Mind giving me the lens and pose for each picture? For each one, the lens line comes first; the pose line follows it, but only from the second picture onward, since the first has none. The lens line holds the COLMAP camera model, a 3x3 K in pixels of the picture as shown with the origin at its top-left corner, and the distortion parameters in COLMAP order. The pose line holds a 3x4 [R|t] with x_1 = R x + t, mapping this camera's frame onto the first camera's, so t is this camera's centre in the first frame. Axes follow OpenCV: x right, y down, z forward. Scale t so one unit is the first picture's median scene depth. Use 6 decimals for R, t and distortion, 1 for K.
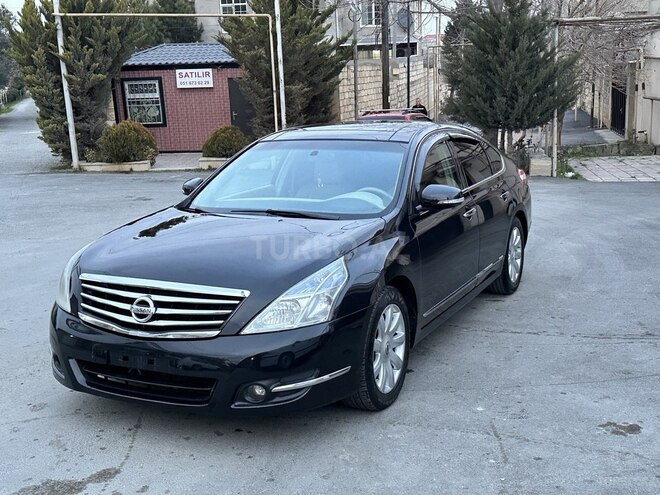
lens RADIAL K [[776.8, 0, 333.8], [0, 776.8, 258.1], [0, 0, 1]] dist [0.042129, 0.000000]
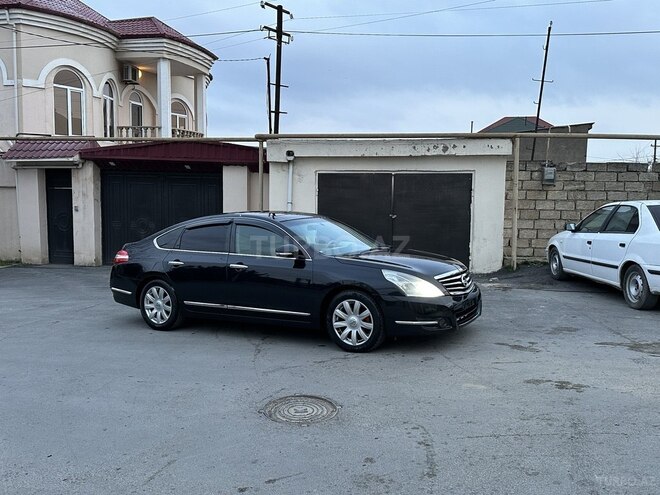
lens RADIAL K [[584.3, 0, 331.9], [0, 584.3, 246.7], [0, 0, 1]] dist [0.108815, -0.171172]
pose [[0.070950, -0.053204, 0.996060, -1.107579], [0.218108, 0.975240, 0.036556, -0.100073], [-0.973342, 0.214655, 0.080797, 0.682996]]
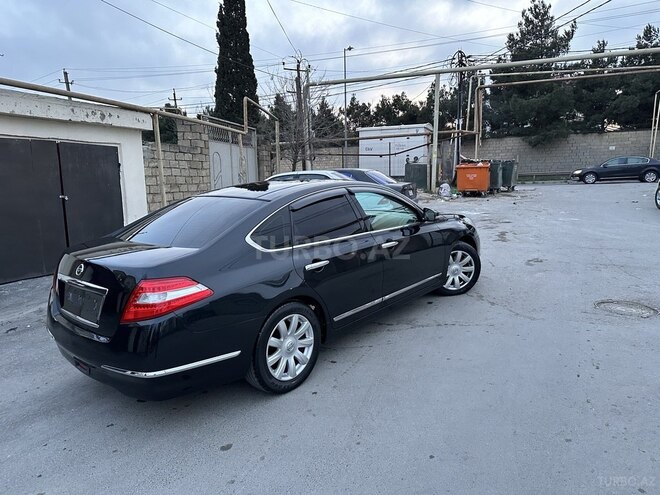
lens RADIAL K [[459.0, 0, 335.8], [0, 459.0, 250.0], [0, 0, 1]] dist [0.019356, -0.027219]
pose [[-0.969591, 0.021406, 0.243792, -0.176311], [0.112164, 0.924251, 0.364938, -0.299571], [-0.217513, 0.381186, -0.898546, 1.529583]]
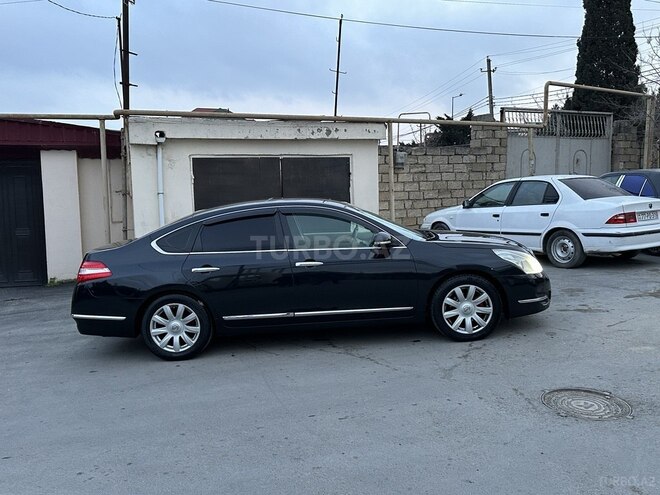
lens RADIAL K [[584.3, 0, 328.6], [0, 584.3, 244.7], [0, 0, 1]] dist [0.108815, -0.171172]
pose [[-0.446509, -0.047349, 0.893525, -0.868985], [0.244959, 0.953981, 0.172962, -0.232039], [-0.860595, 0.296107, -0.414363, 1.254886]]
